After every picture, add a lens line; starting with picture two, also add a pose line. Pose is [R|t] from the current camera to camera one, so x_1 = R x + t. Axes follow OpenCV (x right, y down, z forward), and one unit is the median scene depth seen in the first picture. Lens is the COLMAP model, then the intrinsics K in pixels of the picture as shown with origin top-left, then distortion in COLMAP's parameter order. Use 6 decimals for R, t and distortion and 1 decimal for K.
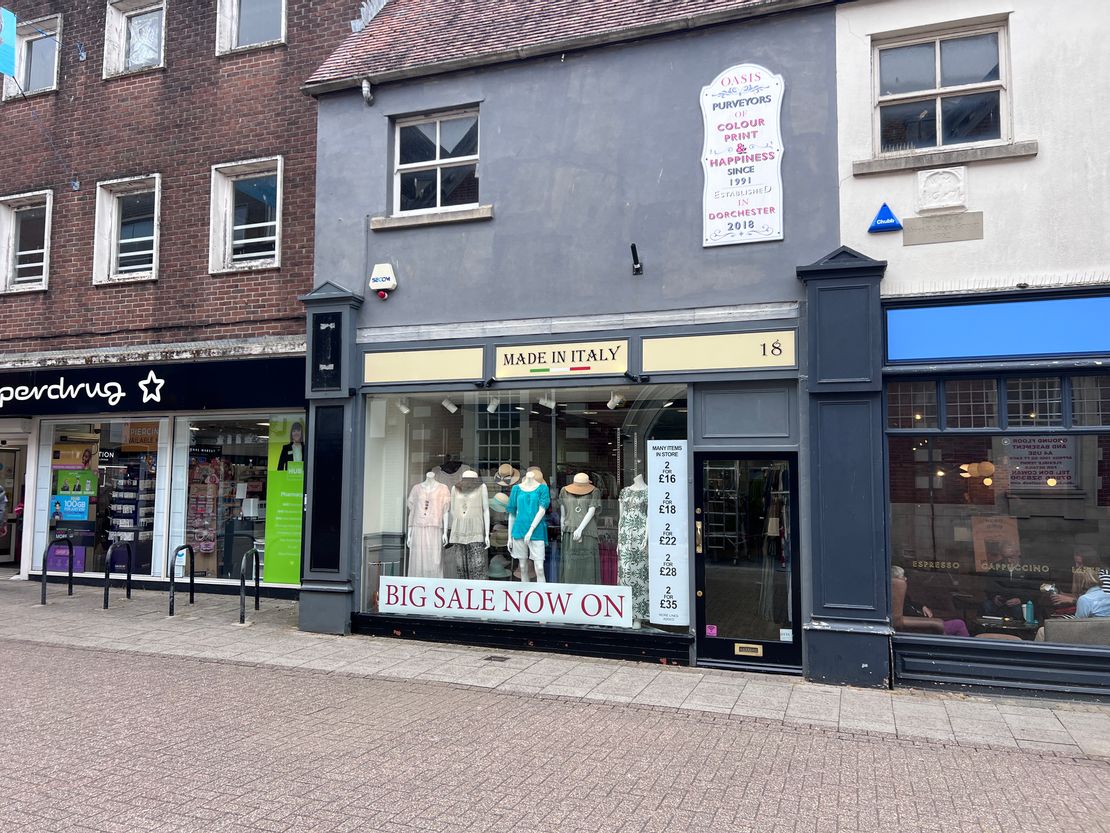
lens RADIAL K [[874.5, 0, 555.0], [0, 874.5, 416.5], [0, 0, 1]] dist [0.070366, -0.112033]
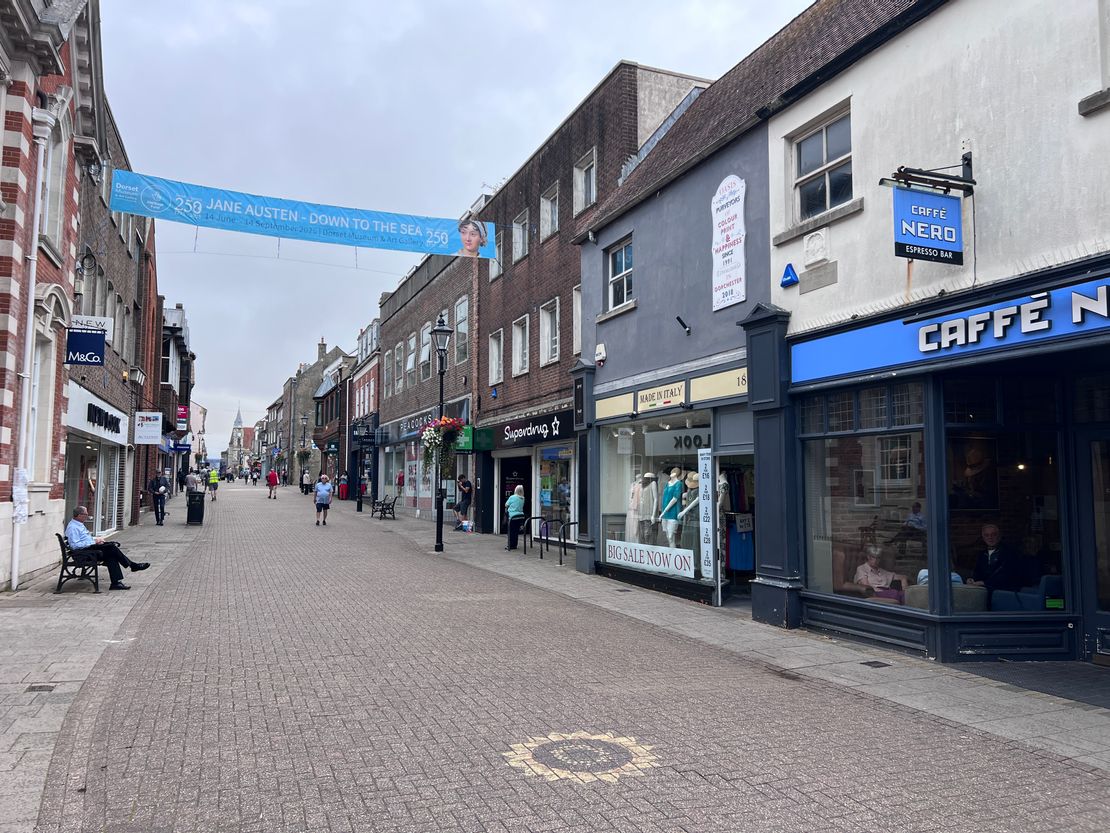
lens RADIAL K [[874.5, 0, 555.0], [0, 874.5, 416.5], [0, 0, 1]] dist [0.070366, -0.112033]
pose [[0.660276, -0.067232, -0.748007, 1.048454], [0.061239, 0.997488, -0.035600, 0.010489], [0.748522, -0.022302, 0.662735, -0.132051]]
